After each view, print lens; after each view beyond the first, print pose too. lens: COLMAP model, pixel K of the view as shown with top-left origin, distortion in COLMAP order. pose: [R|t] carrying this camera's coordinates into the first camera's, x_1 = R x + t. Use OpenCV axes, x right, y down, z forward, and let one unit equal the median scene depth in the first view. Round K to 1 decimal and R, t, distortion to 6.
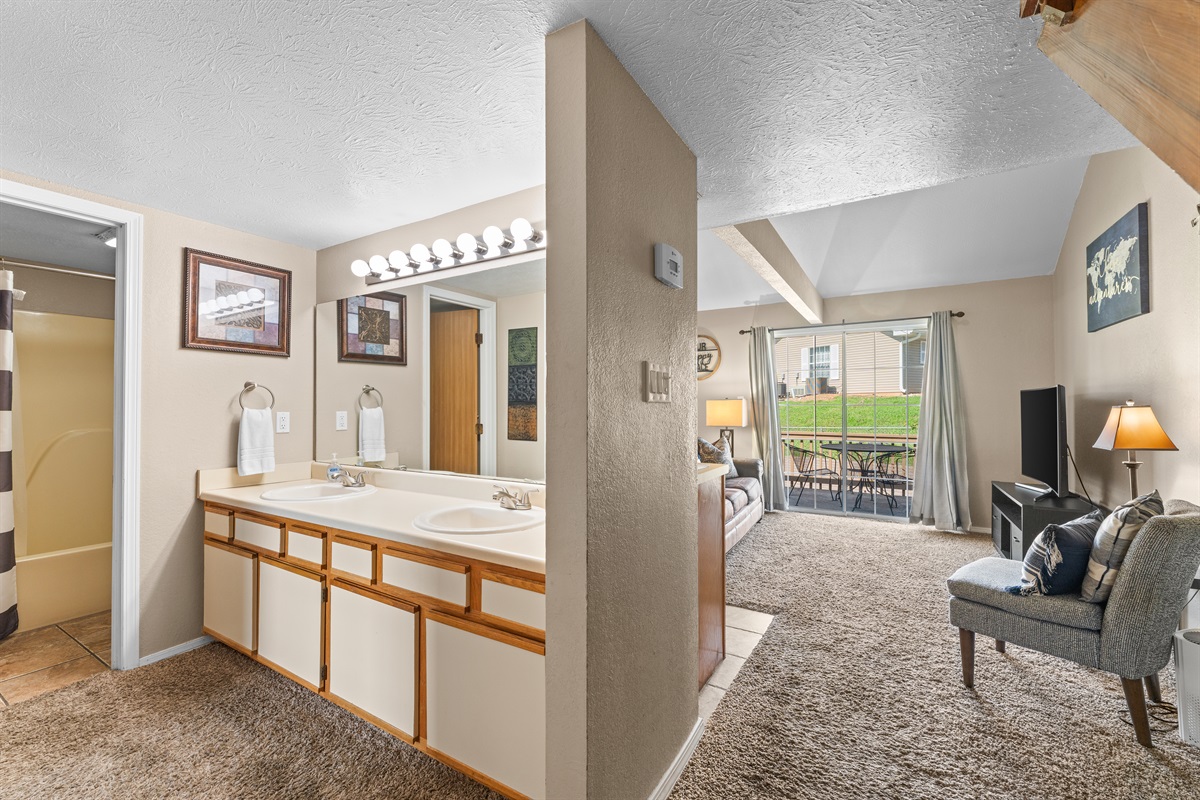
lens RADIAL K [[500.3, 0, 600.0], [0, 500.3, 400.0], [0, 0, 1]] dist [-0.003041, 0.000220]
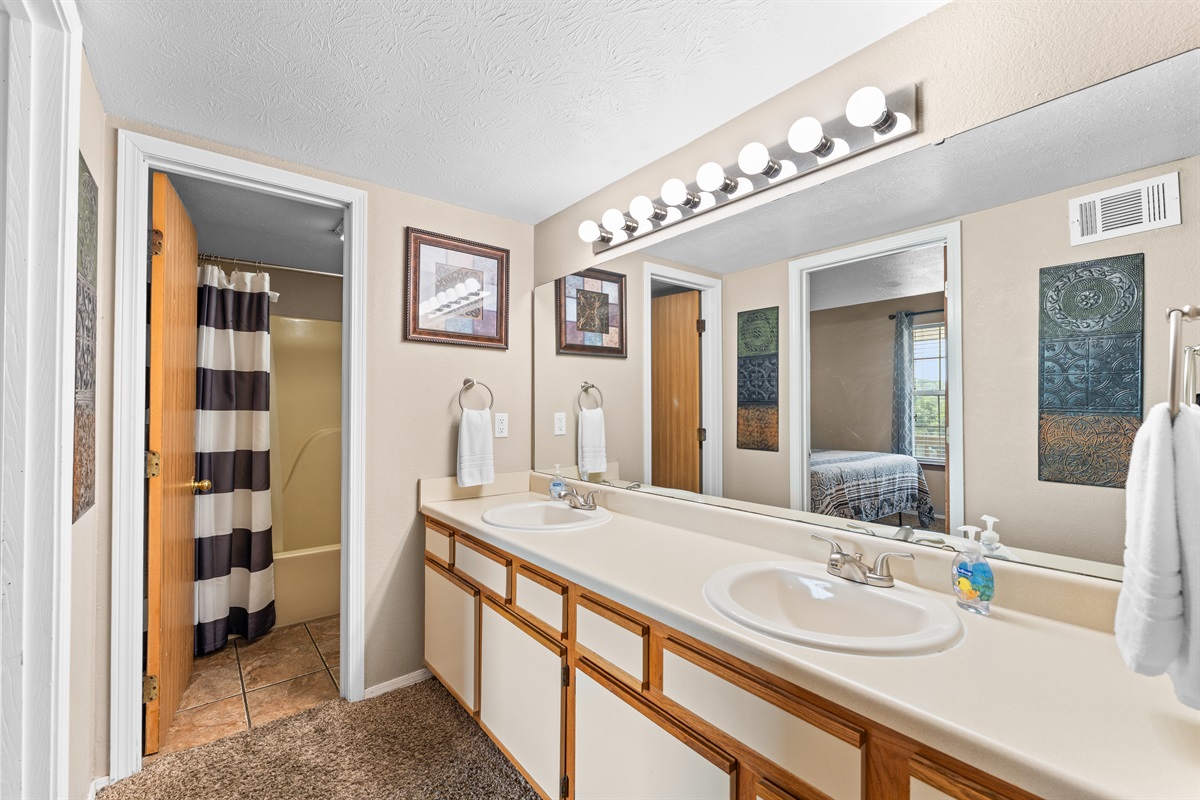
lens RADIAL K [[500.3, 0, 600.0], [0, 500.3, 400.0], [0, 0, 1]] dist [-0.003041, 0.000220]
pose [[0.942211, -0.004058, -0.334995, -0.194892], [0.003133, 0.999990, -0.003301, 0.004574], [0.335005, 0.002060, 0.942214, 0.257167]]
